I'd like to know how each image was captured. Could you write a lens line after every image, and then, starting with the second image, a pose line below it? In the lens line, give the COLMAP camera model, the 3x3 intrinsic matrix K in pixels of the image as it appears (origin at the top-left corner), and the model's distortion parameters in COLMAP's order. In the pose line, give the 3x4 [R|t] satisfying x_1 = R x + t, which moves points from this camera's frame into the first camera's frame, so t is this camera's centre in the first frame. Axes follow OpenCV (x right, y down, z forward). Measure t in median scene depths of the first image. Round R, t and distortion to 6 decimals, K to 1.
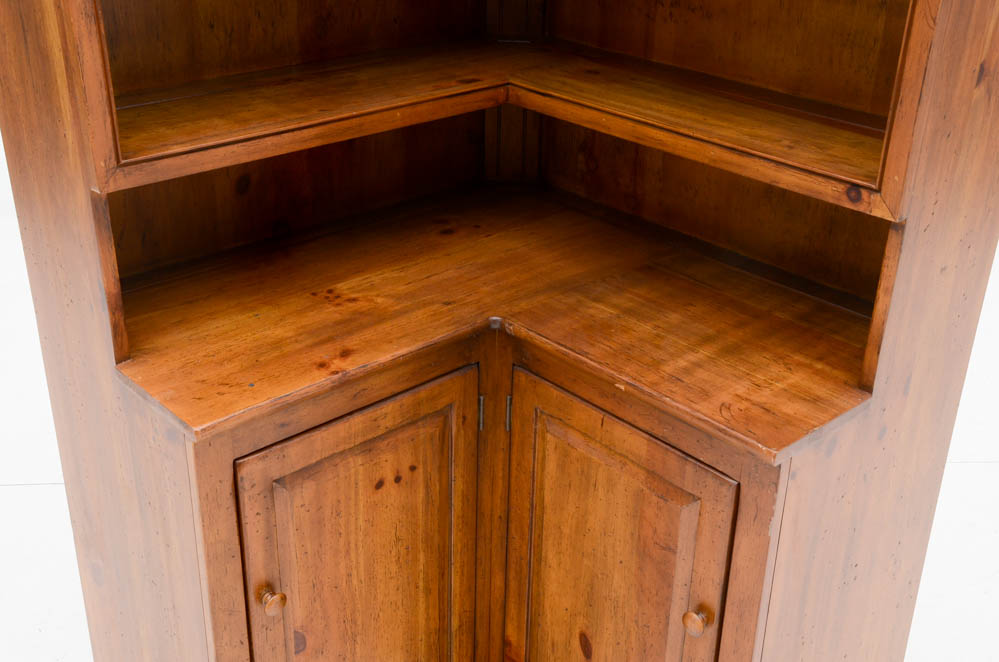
lens RADIAL K [[1149.3, 0, 491.3], [0, 1149.3, 329.5], [0, 0, 1]] dist [0.046861, 0.000000]
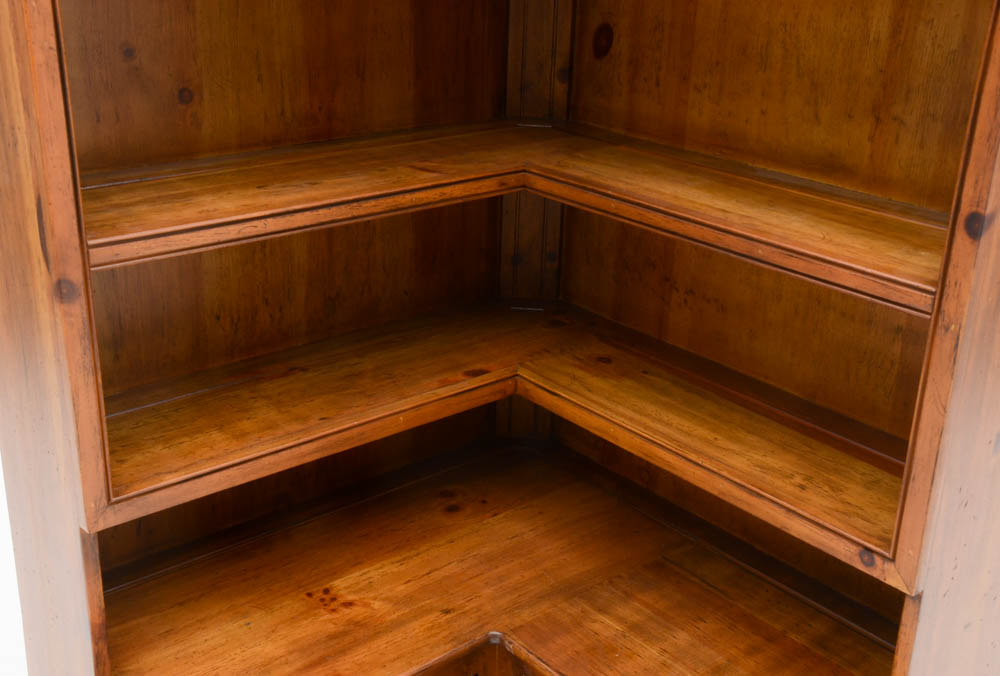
lens RADIAL K [[1184.1, 0, 485.1], [0, 1184.1, 333.3], [0, 0, 1]] dist [0.053569, 0.000000]
pose [[0.999168, 0.024071, -0.032922, 0.021998], [-0.026677, 0.996343, -0.081173, -0.180522], [0.030847, 0.081984, 0.996156, -0.007612]]
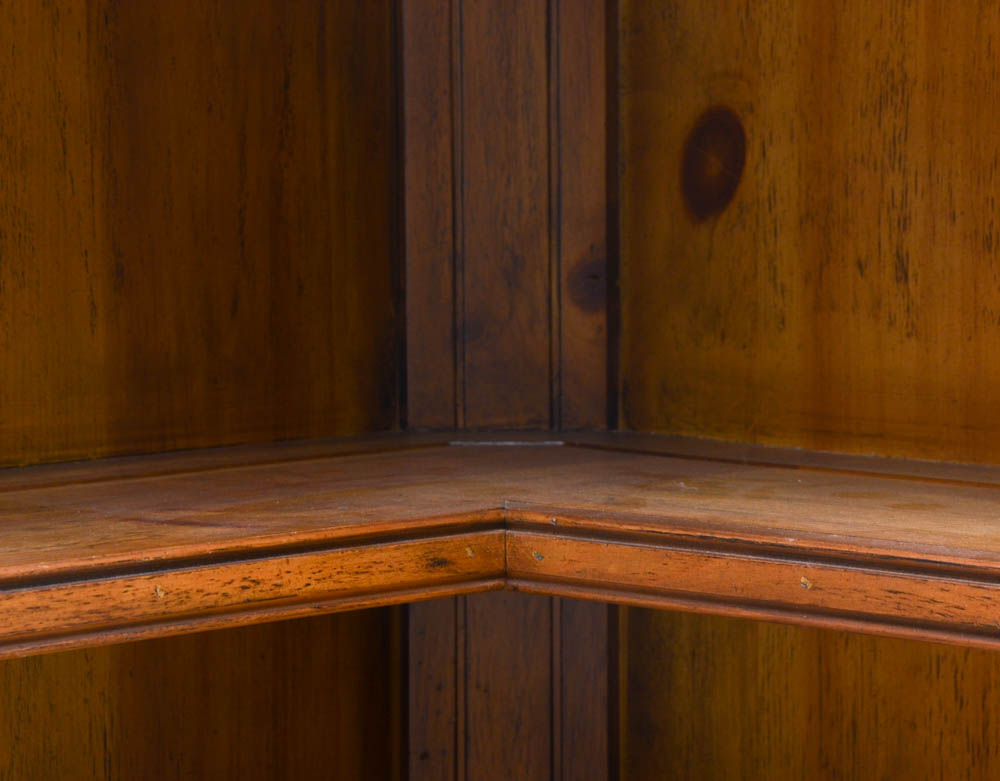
lens RADIAL K [[4767.9, 0, 576.0], [0, 4767.9, 400.7], [0, 0, 1]] dist [1.161191, 0.000000]
pose [[0.998036, -0.029039, 0.055509, -0.031513], [0.047159, 0.931539, -0.360571, 0.024009], [-0.041238, 0.362481, 0.931078, -0.193582]]
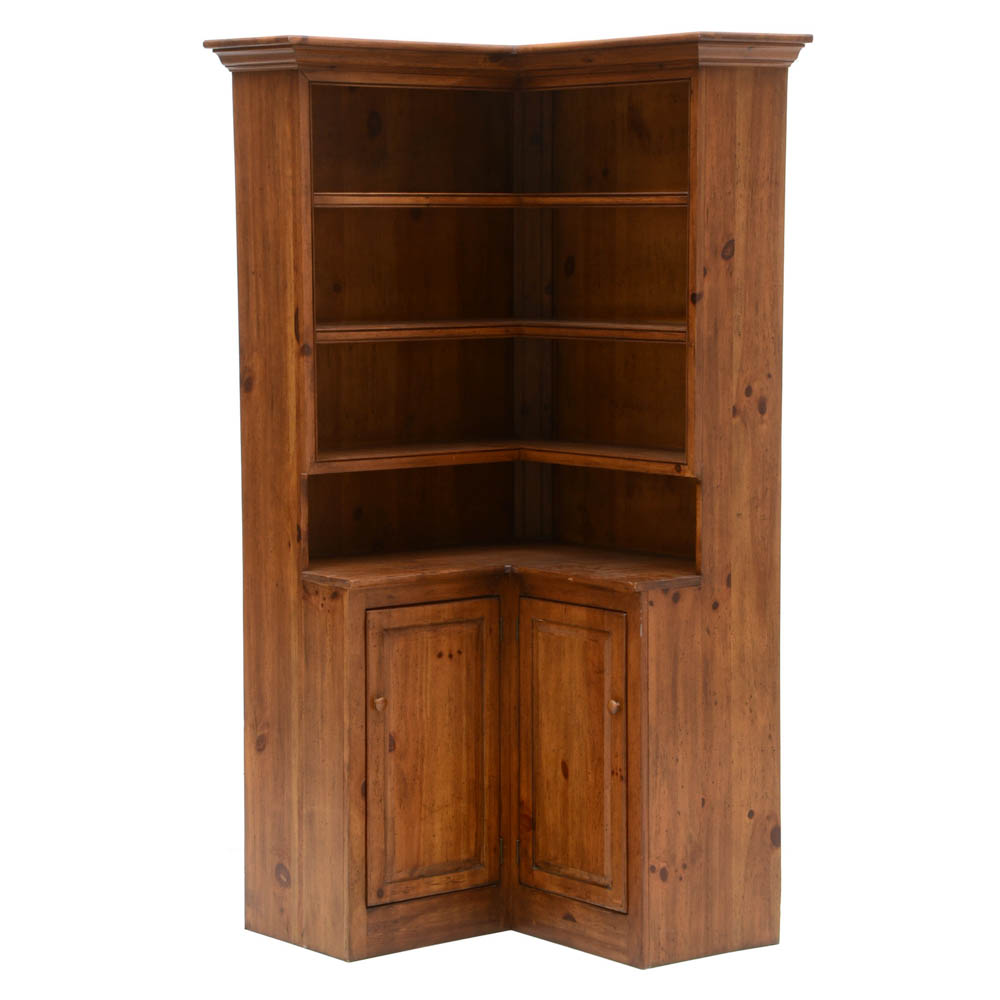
lens RADIAL K [[3053.2, 0, 497.9], [0, 3053.2, 514.0], [0, 0, 1]] dist [0.678710, 0.000000]
pose [[0.997659, -0.014538, -0.066827, 0.300396], [-0.009940, 0.935943, -0.352012, 1.555507], [0.067664, 0.351852, 0.933607, -3.363921]]
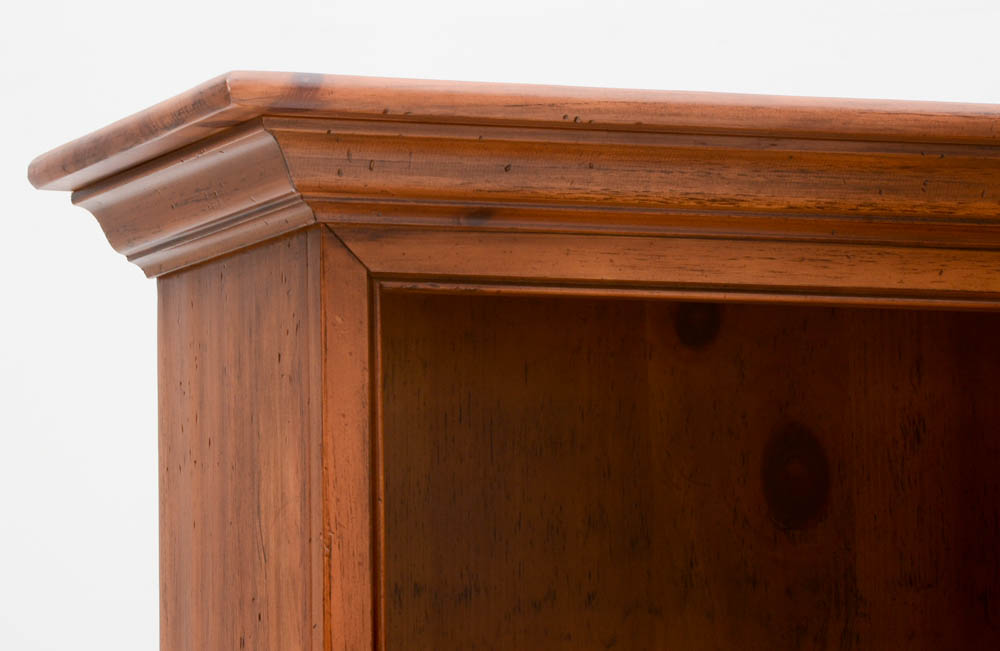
lens RADIAL K [[5374.7, 0, 496.1], [0, 5374.7, 324.6], [0, 0, 1]] dist [1.946000, 0.000000]
pose [[0.939186, -0.066830, -0.336842, 0.390086], [-0.122963, 0.850399, -0.511568, 0.329210], [0.320638, 0.521877, 0.790465, -0.821605]]
